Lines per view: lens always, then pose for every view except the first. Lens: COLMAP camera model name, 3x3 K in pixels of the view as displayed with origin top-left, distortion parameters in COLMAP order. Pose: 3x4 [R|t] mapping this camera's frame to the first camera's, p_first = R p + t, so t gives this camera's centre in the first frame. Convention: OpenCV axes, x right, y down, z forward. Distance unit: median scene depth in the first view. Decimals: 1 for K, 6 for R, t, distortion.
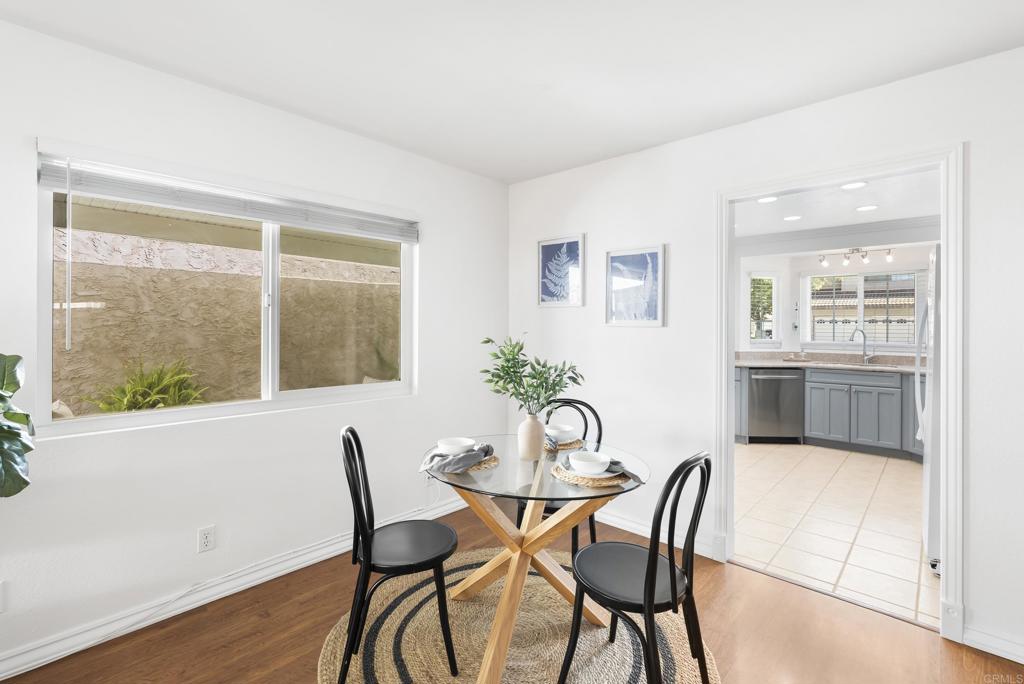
lens RADIAL K [[461.2, 0, 513.4], [0, 461.2, 324.6], [0, 0, 1]] dist [-0.003766, 0.000158]
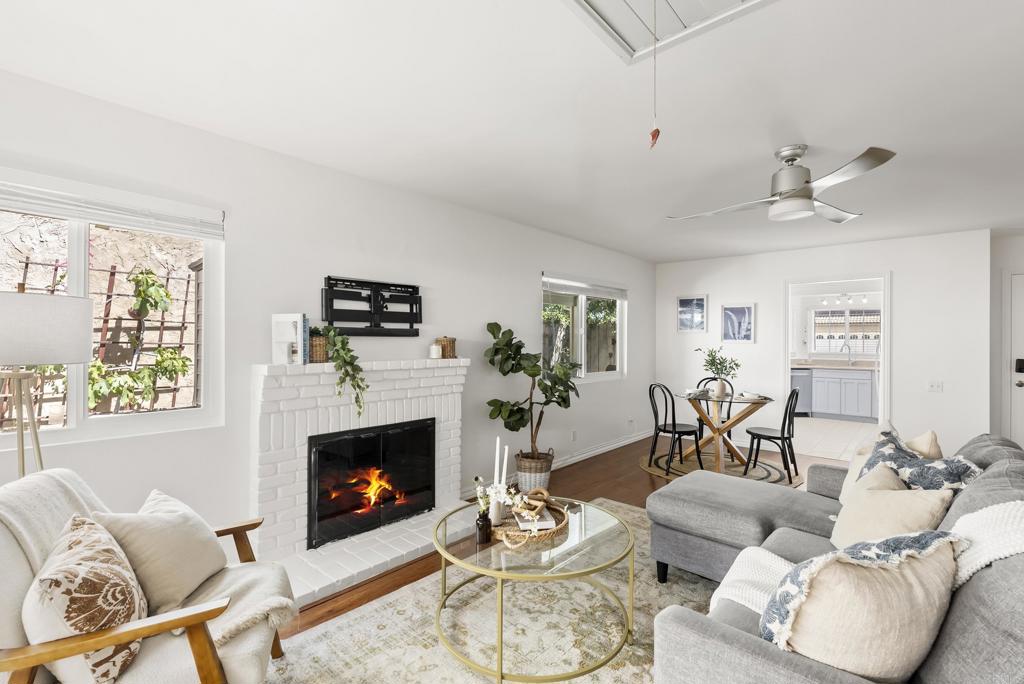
lens RADIAL K [[465.1, 0, 512.4], [0, 465.1, 338.9], [0, 0, 1]] dist [-0.001847, 0.000335]
pose [[0.999547, 0.001209, 0.030059, -0.451273], [-0.001273, 0.999997, 0.002125, -0.010569], [-0.030056, -0.002162, 0.999546, -0.572942]]
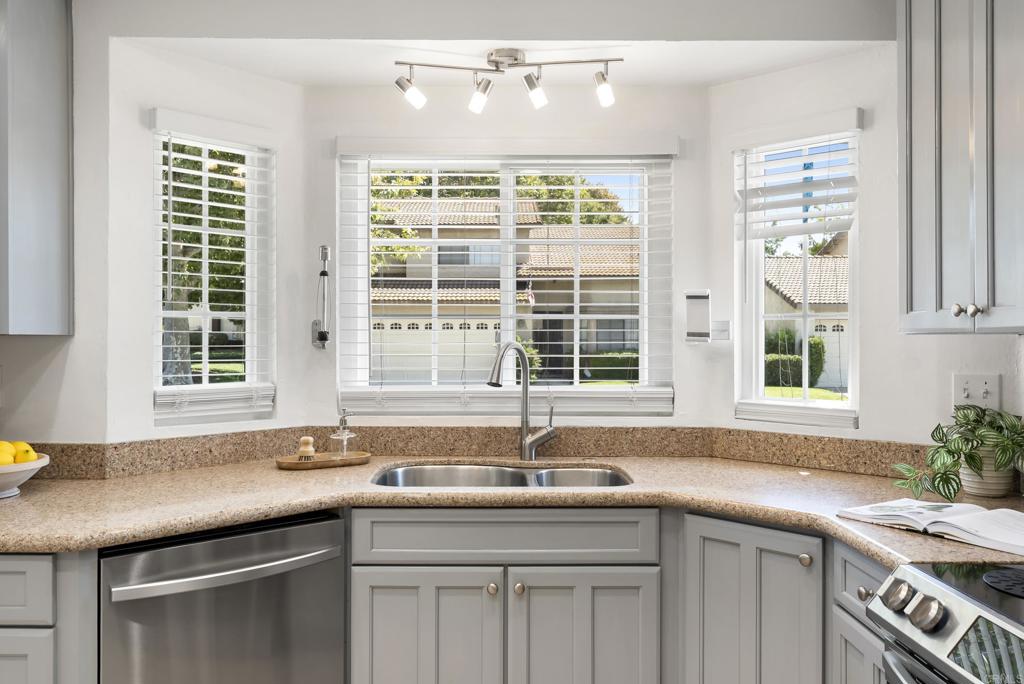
lens RADIAL K [[784.8, 0, 500.9], [0, 784.8, 340.6], [0, 0, 1]] dist [-0.009517, -0.002805]
pose [[0.738689, -0.010452, 0.673965, 0.423291], [0.001353, 0.999901, 0.014023, 0.001856], [-0.674045, -0.009447, 0.738630, 0.656284]]
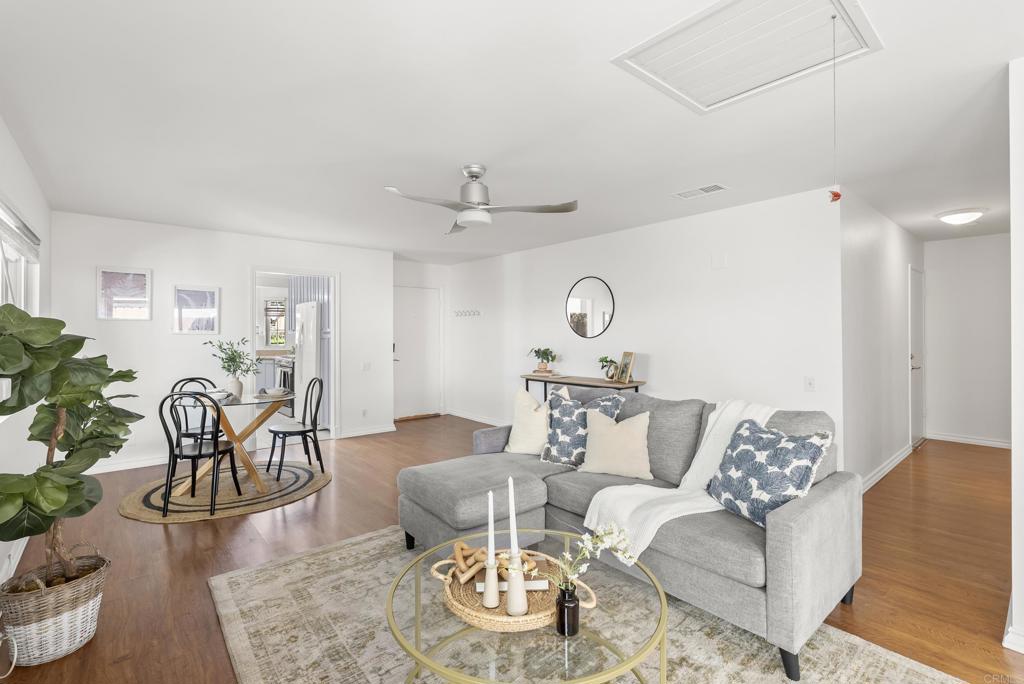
lens RADIAL K [[465.1, 0, 512.4], [0, 465.1, 338.9], [0, 0, 1]] dist [-0.001847, 0.000335]
pose [[0.119921, -0.015969, 0.992655, -0.728023], [-0.005046, 0.999848, 0.016695, -0.008082], [-0.992771, -0.007011, 0.119822, -0.182842]]
